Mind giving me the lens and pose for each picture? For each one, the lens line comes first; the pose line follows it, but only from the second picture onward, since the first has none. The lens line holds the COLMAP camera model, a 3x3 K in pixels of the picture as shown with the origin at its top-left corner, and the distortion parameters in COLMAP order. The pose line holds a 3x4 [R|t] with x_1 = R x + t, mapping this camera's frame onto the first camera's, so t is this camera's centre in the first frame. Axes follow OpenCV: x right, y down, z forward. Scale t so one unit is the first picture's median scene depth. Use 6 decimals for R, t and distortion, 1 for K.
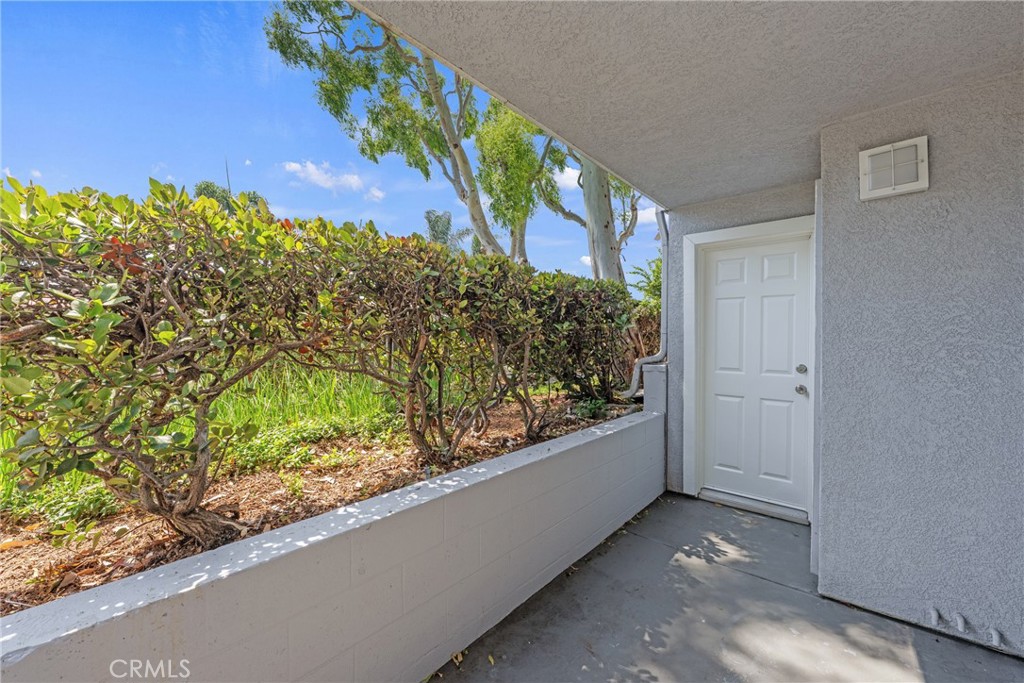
lens RADIAL K [[413.1, 0, 511.5], [0, 413.1, 340.7], [0, 0, 1]] dist [0.000846, -0.000213]
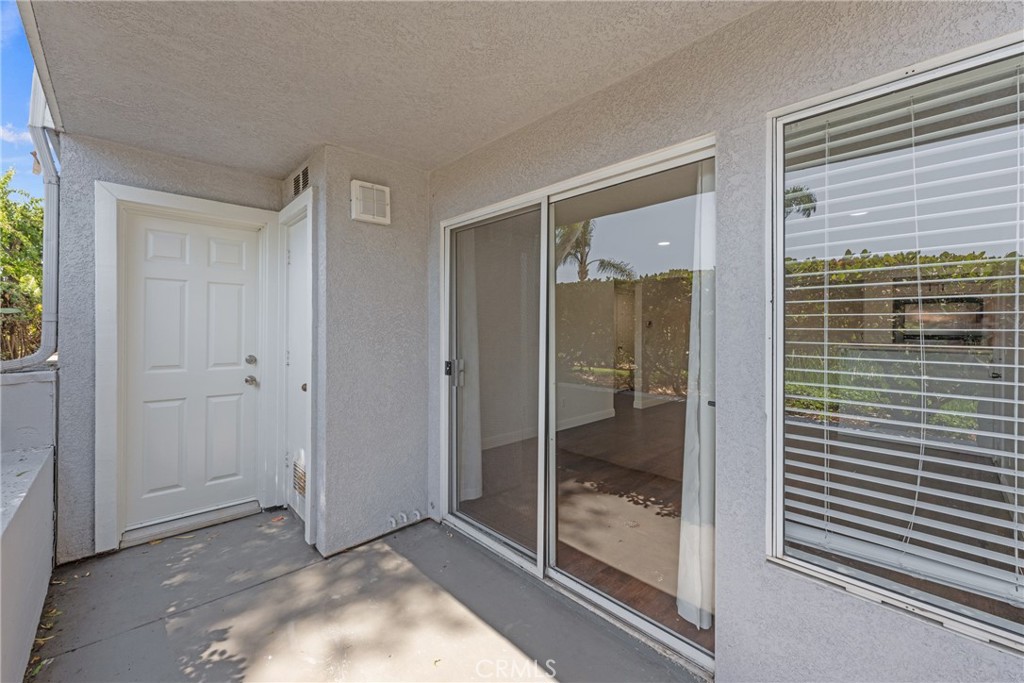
lens RADIAL K [[413.1, 0, 511.9], [0, 413.1, 326.4], [0, 0, 1]] dist [0.000846, -0.000213]
pose [[0.096144, 0.004612, 0.995357, -0.227029], [0.003893, 0.999980, -0.005010, -0.004465], [-0.995360, 0.004357, 0.096124, 0.266976]]
